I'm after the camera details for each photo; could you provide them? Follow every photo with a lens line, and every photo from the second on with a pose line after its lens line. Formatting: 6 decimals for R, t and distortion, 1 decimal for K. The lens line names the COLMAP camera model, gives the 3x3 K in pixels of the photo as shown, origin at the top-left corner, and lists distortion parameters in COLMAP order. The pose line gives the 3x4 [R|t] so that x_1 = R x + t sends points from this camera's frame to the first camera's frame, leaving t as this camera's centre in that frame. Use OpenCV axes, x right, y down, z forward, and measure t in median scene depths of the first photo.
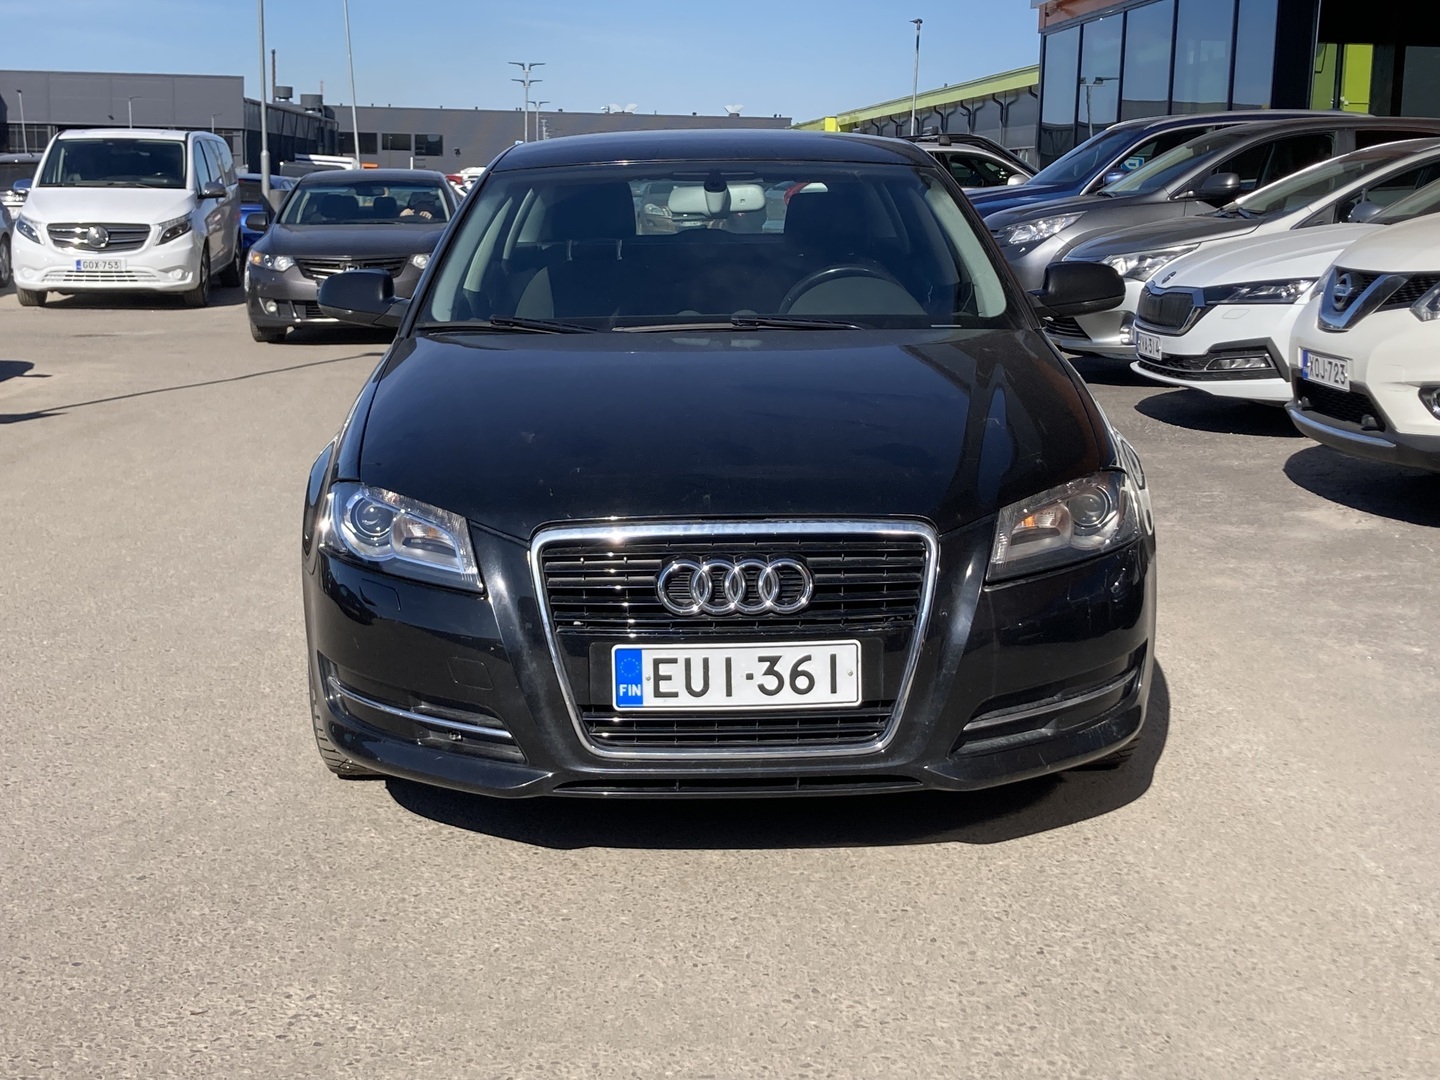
lens RADIAL K [[2002.7, 0, 719.6], [0, 2002.7, 528.3], [0, 0, 1]] dist [0.094599, 0.000000]
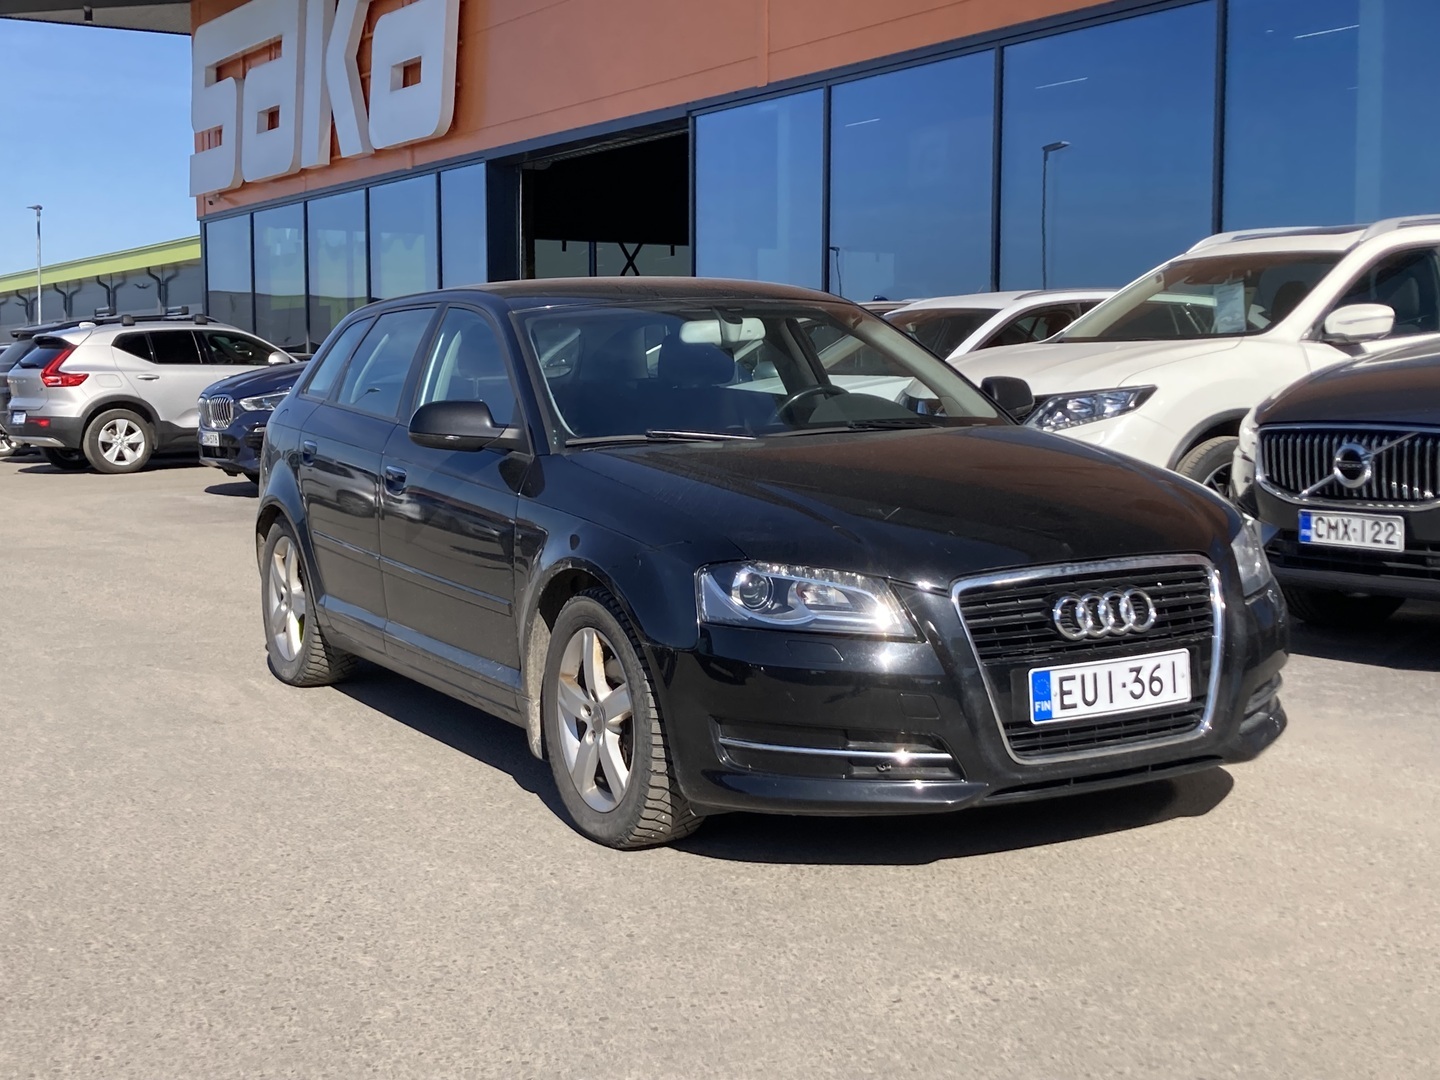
lens RADIAL K [[2002.7, 0, 722.9], [0, 2002.7, 549.9], [0, 0, 1]] dist [0.094599, 0.000000]
pose [[0.877970, -0.060686, 0.474853, -0.784958], [0.100513, 0.993190, -0.058913, 0.039243], [-0.468044, 0.099453, 0.878091, 0.017782]]
